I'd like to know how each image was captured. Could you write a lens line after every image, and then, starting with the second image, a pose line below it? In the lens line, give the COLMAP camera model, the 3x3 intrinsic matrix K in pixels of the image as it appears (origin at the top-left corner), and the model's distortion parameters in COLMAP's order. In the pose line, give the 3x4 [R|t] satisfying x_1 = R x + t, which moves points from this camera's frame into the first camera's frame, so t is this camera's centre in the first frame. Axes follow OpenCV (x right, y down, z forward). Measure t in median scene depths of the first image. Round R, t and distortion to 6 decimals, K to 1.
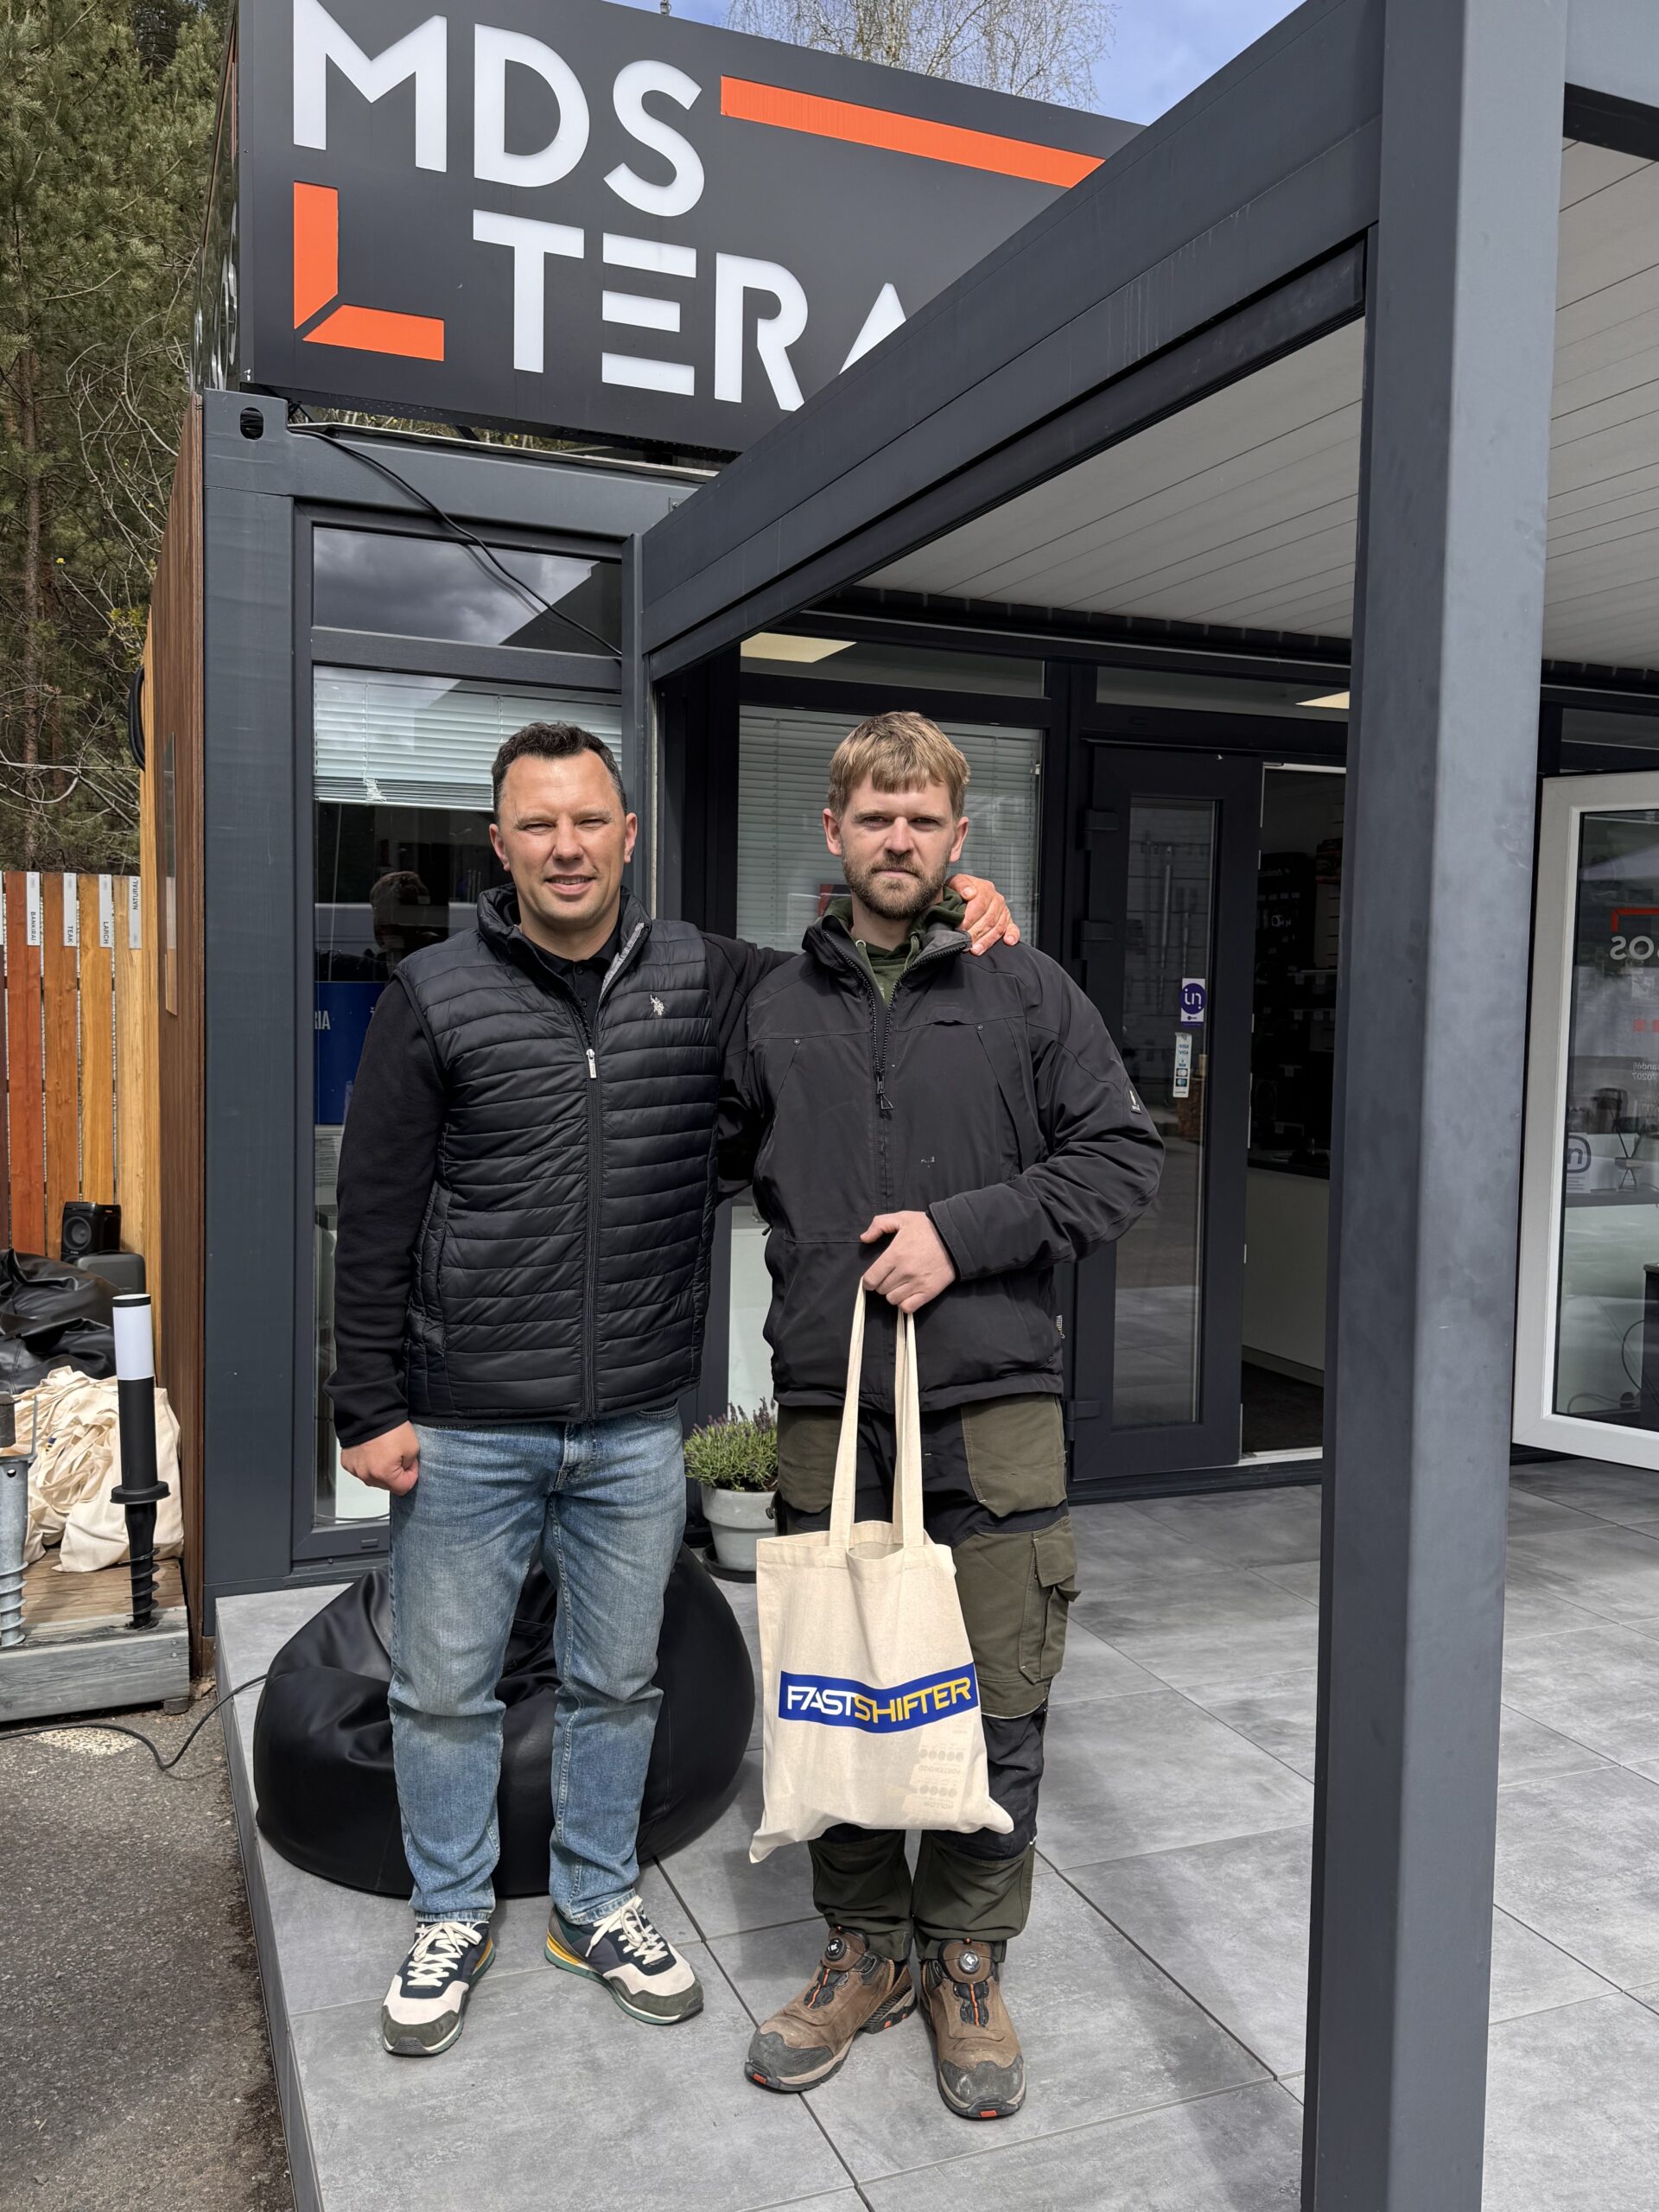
lens RADIAL K [[1759.1, 0, 829.5], [0, 1759.1, 1106.0], [0, 0, 1]] dist [-0.026322, -0.007119]
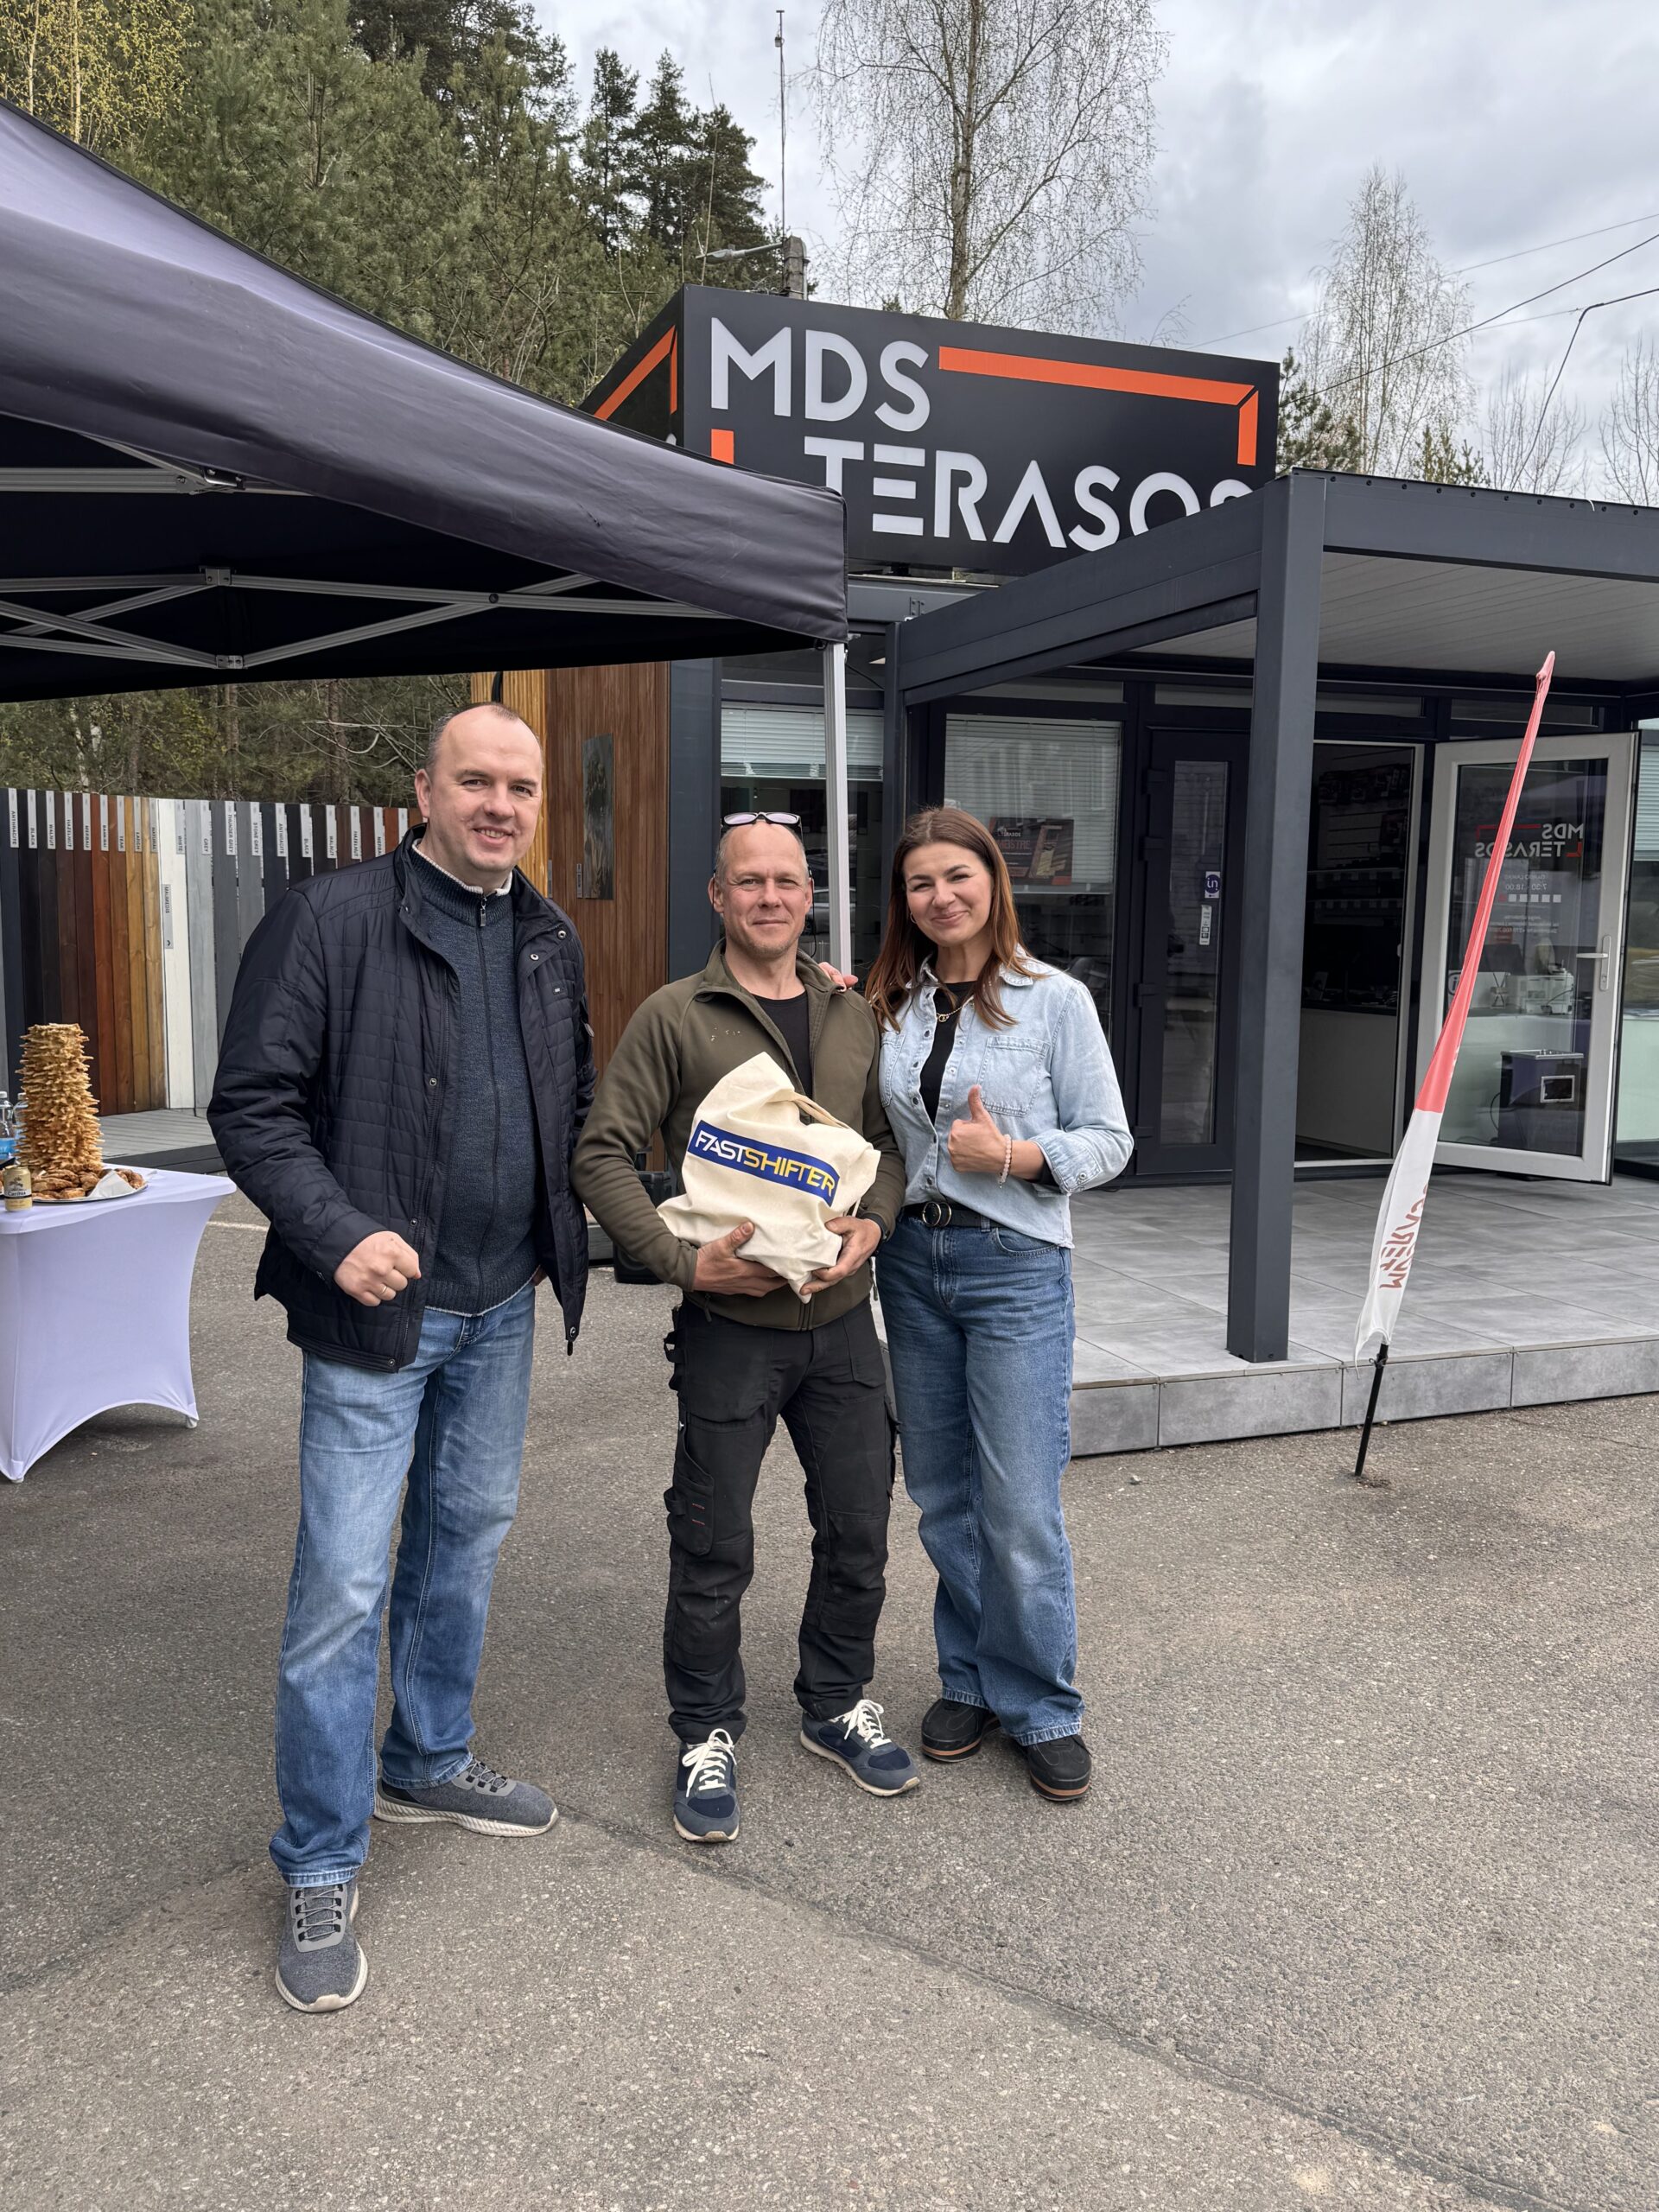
lens RADIAL K [[1809.3, 0, 829.5], [0, 1809.3, 1106.0], [0, 0, 1]] dist [0.114309, -0.232529]
pose [[0.999752, -0.007560, -0.020952, -0.138322], [0.008447, 0.999057, 0.042578, 0.084094], [0.020611, -0.042745, 0.998873, -0.848857]]
